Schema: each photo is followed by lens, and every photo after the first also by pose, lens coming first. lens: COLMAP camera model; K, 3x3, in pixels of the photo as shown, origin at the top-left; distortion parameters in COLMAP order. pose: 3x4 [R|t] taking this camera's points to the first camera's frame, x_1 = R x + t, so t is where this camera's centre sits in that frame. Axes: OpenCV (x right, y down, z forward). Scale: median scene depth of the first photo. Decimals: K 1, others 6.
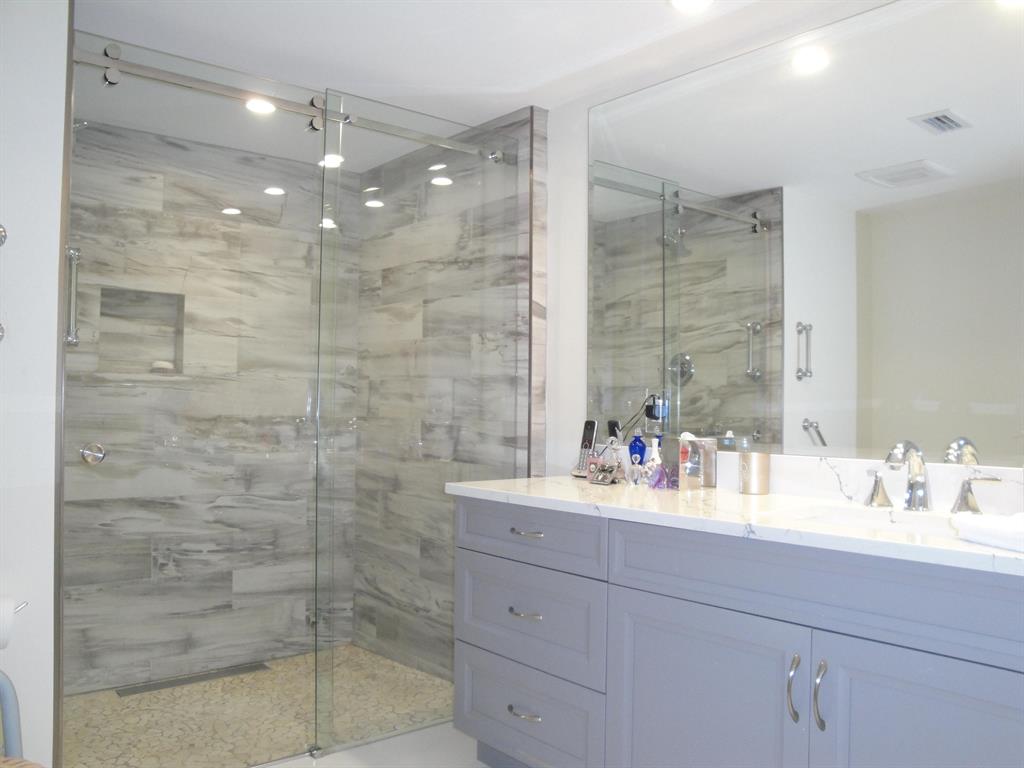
lens RADIAL K [[850.6, 0, 520.7], [0, 850.6, 385.8], [0, 0, 1]] dist [-0.155175, 0.138592]
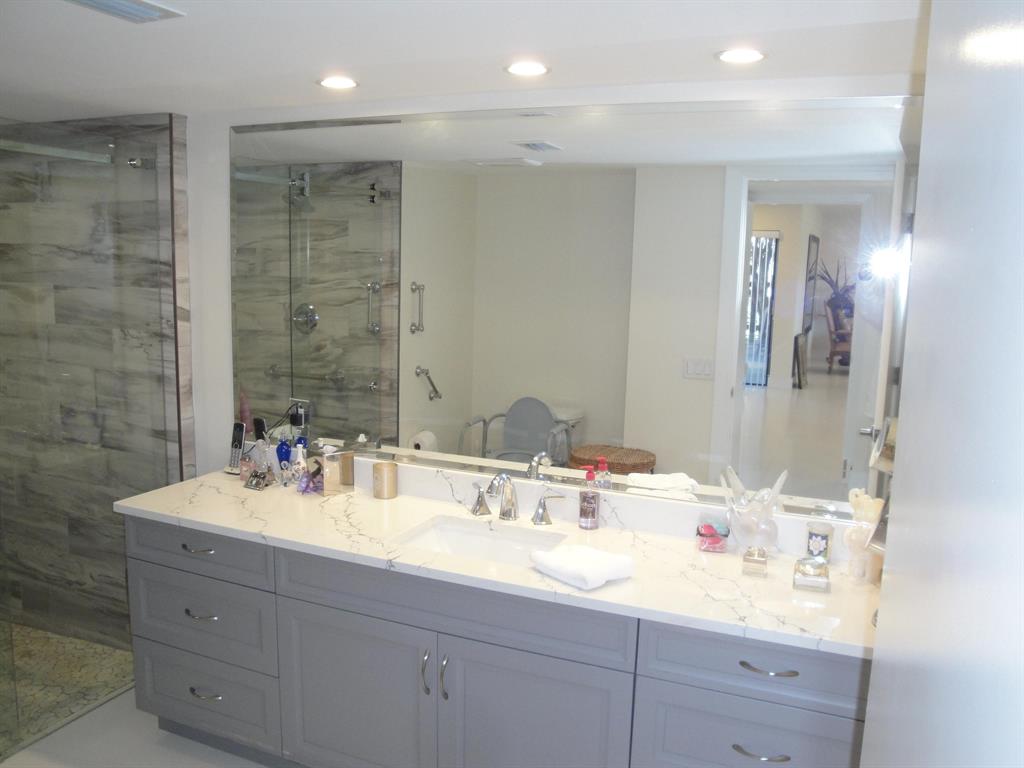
lens RADIAL K [[850.6, 0, 527.2], [0, 850.6, 393.5], [0, 0, 1]] dist [-0.155175, 0.138592]
pose [[0.892646, -0.056907, 0.447151, -0.058546], [-0.028821, 0.982763, 0.182607, -0.174438], [-0.449835, -0.175891, 0.875620, -0.111580]]
